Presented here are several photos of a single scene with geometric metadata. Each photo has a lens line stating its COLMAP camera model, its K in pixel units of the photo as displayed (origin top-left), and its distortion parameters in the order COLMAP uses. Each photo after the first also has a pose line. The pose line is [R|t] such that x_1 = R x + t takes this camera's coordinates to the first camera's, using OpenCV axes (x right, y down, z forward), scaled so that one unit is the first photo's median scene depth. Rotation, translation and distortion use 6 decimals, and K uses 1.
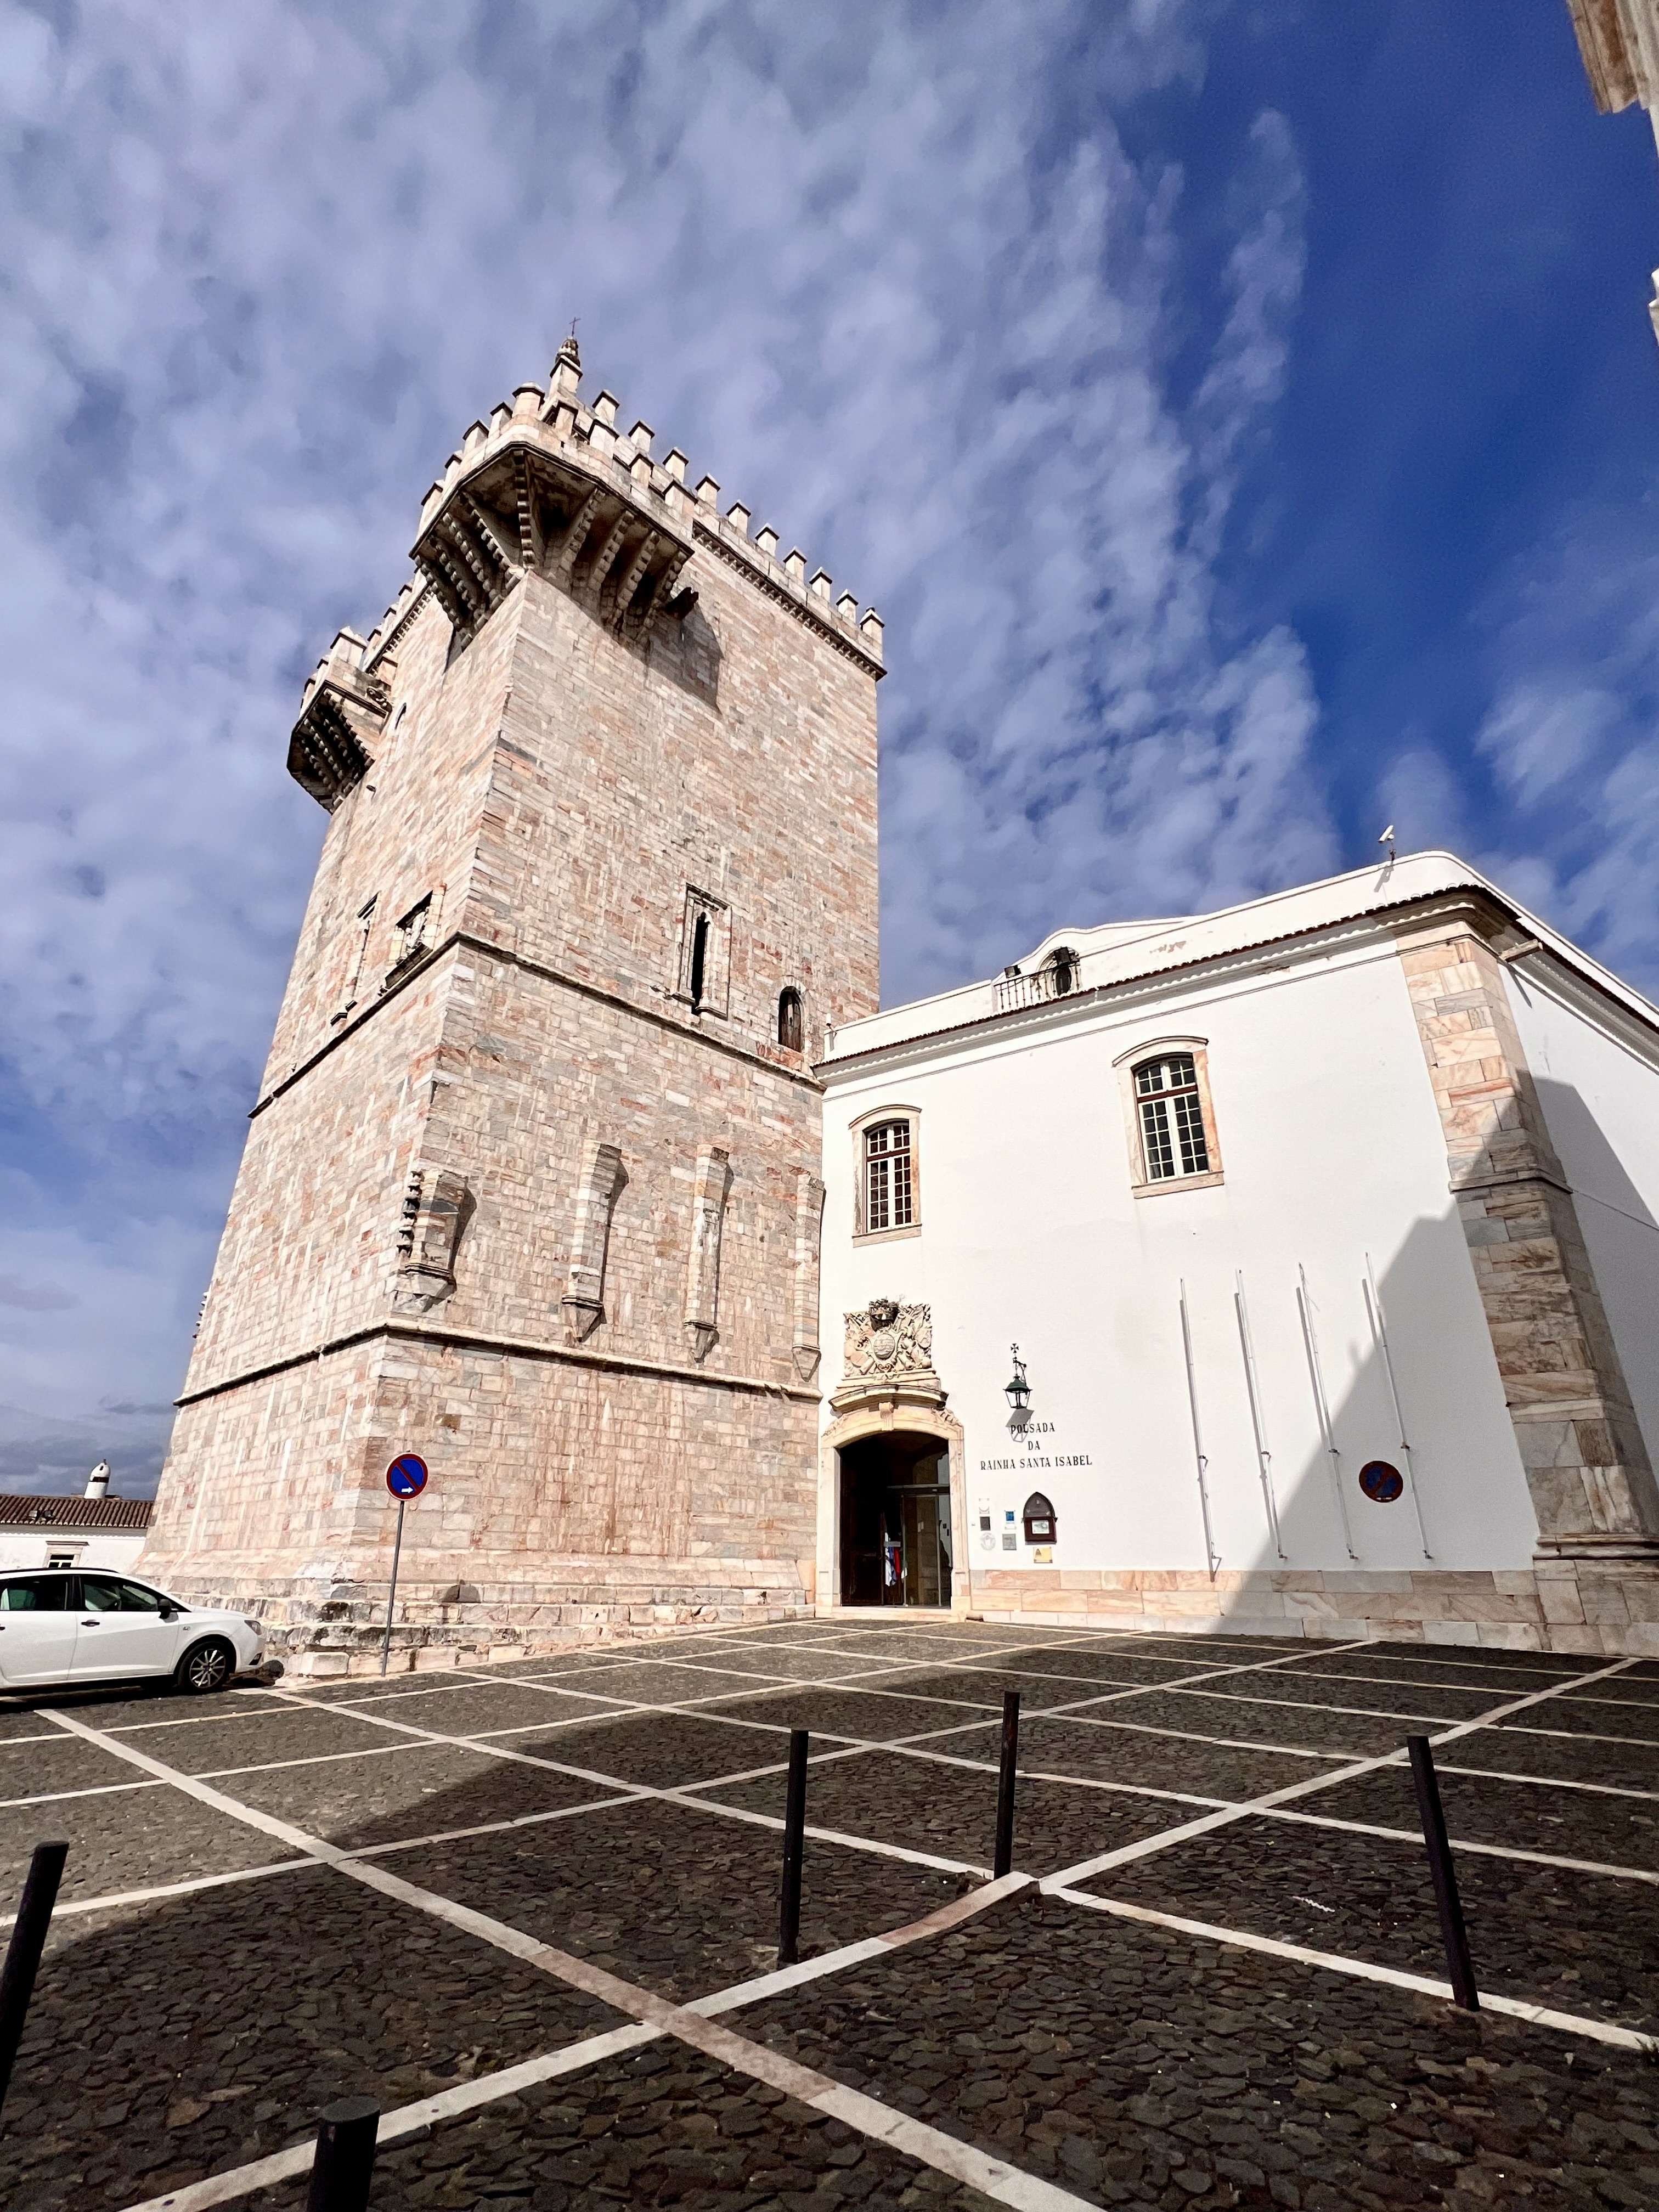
lens RADIAL K [[1030.5, 0, 846.3], [0, 1030.5, 1106.1], [0, 0, 1]] dist [-0.002700, 0.000590]
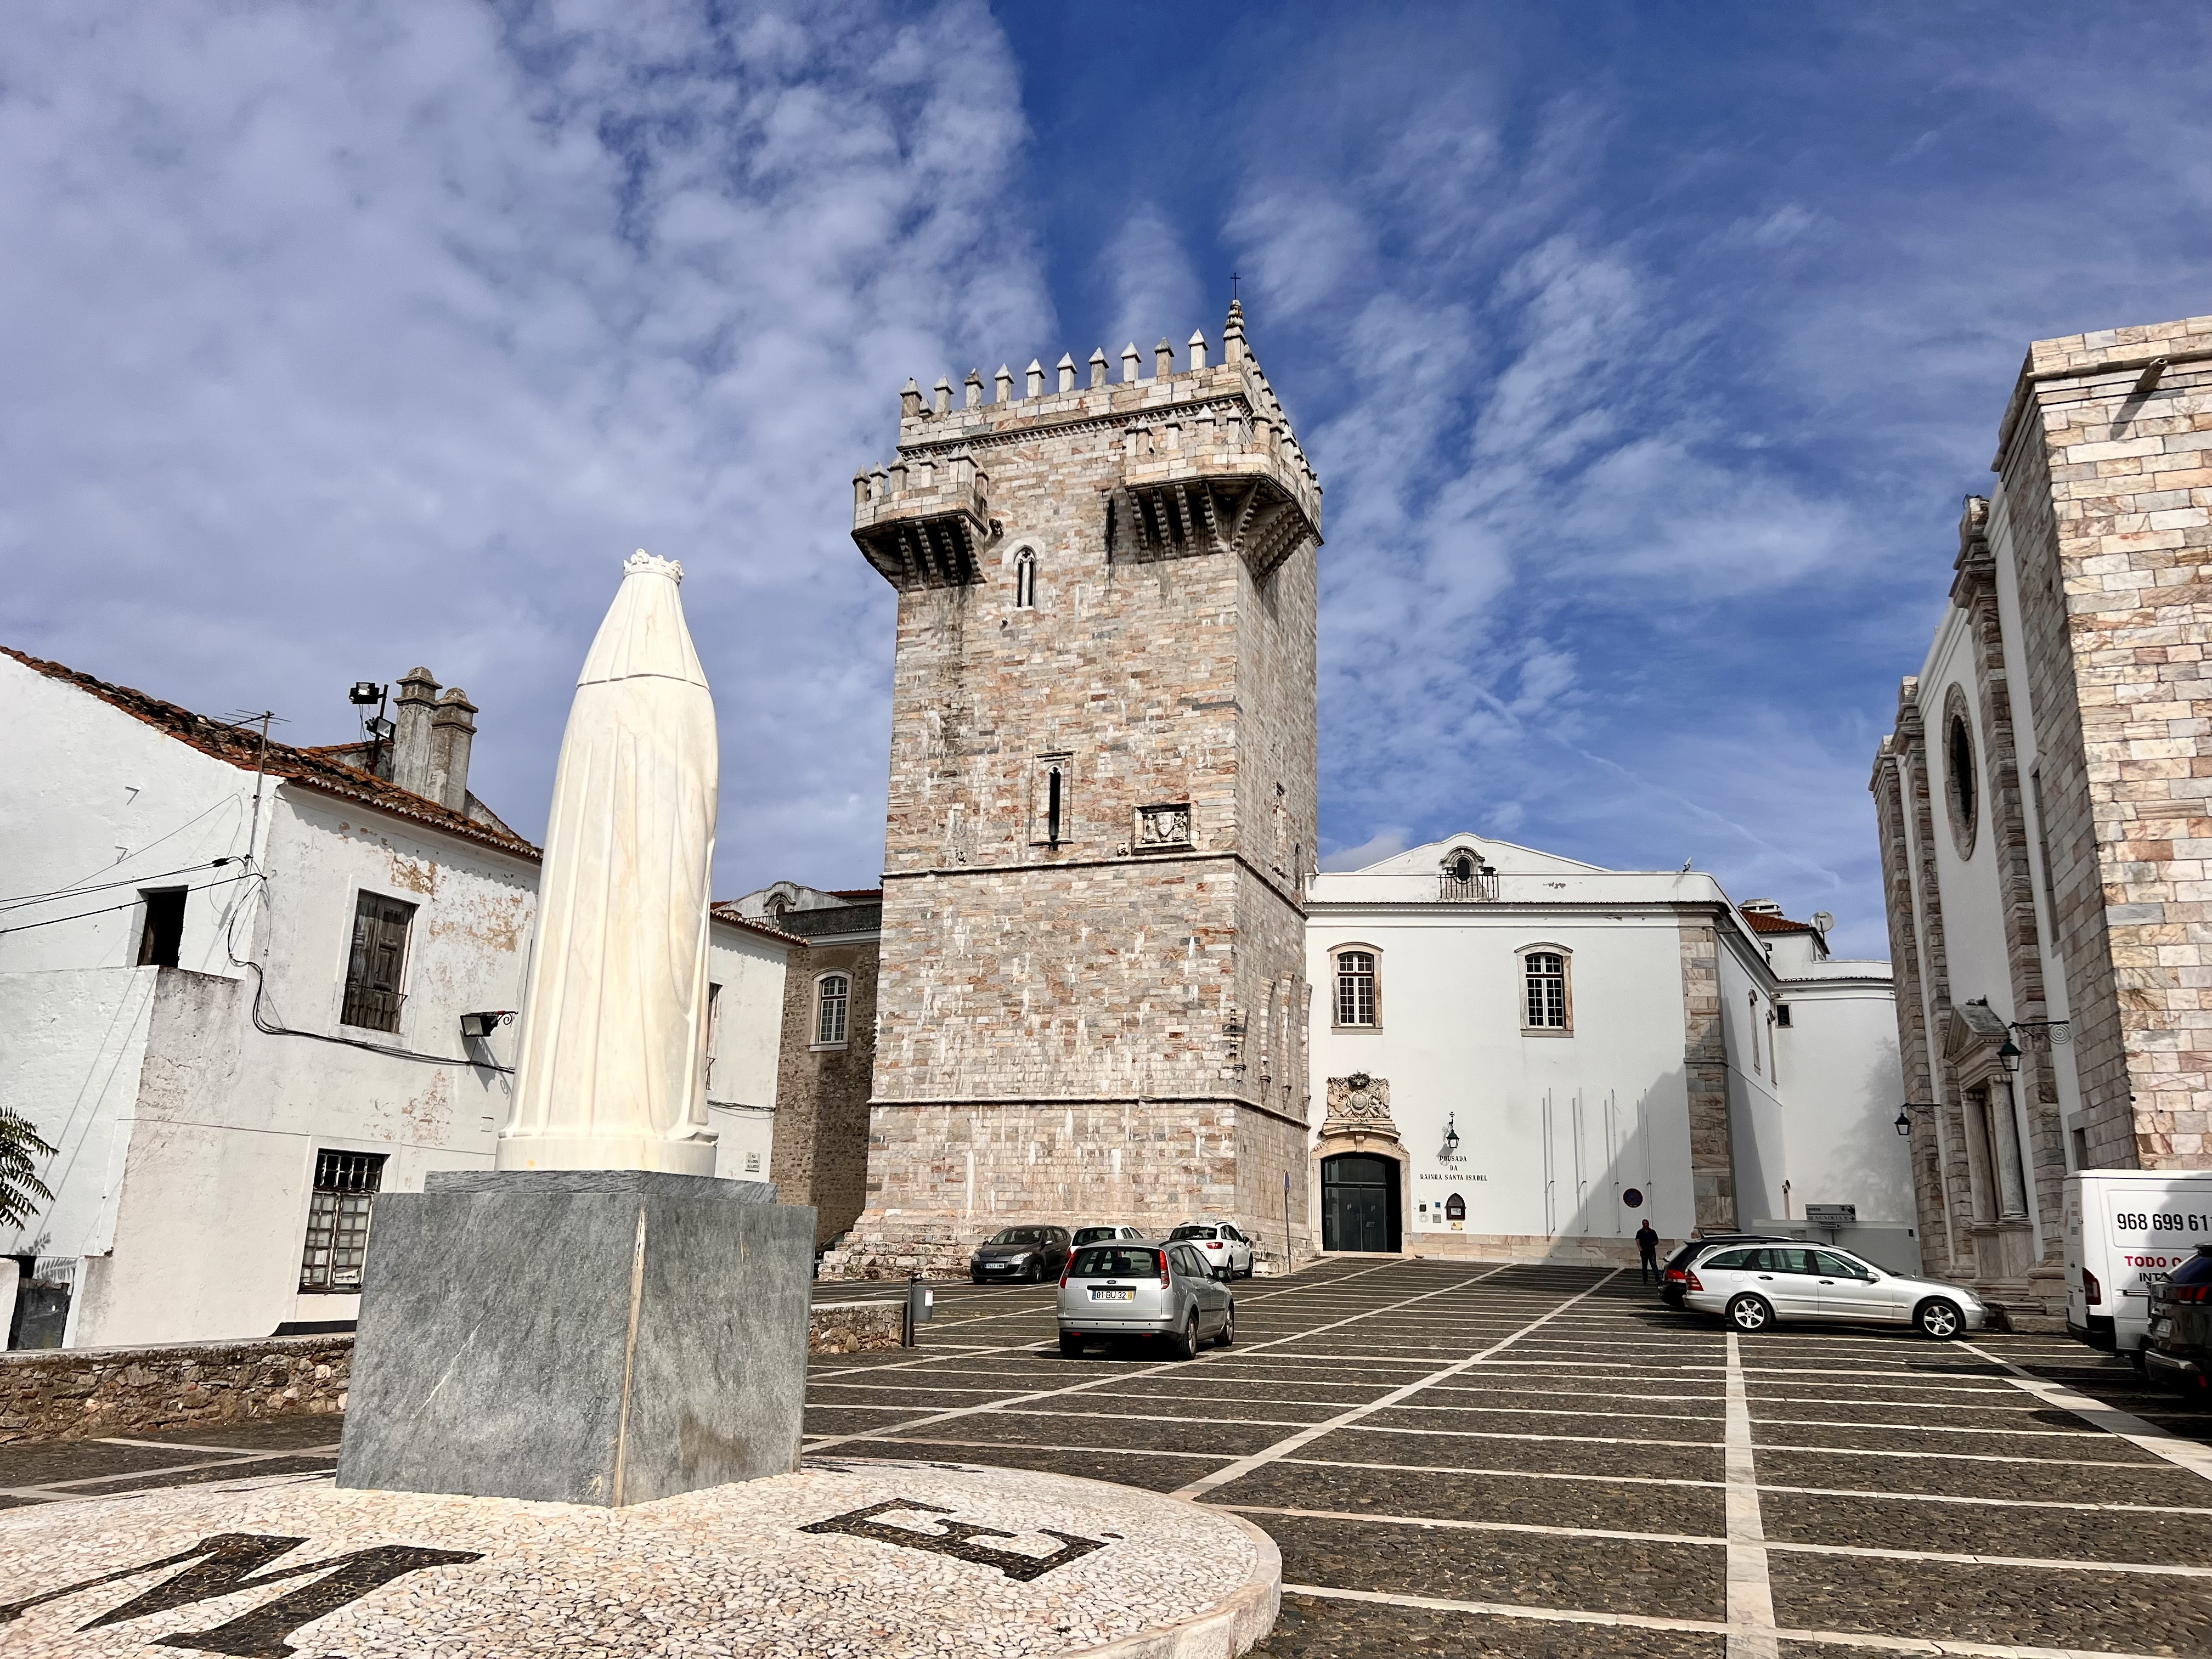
lens RADIAL K [[1663.9, 0, 1094.7], [0, 1663.9, 839.0], [0, 0, 1]] dist [0.072980, -0.022933]
pose [[0.898560, 0.119838, 0.422172, -1.636479], [-0.196177, 0.970212, 0.142141, -0.504183], [-0.392562, -0.210542, 0.895303, -1.211723]]
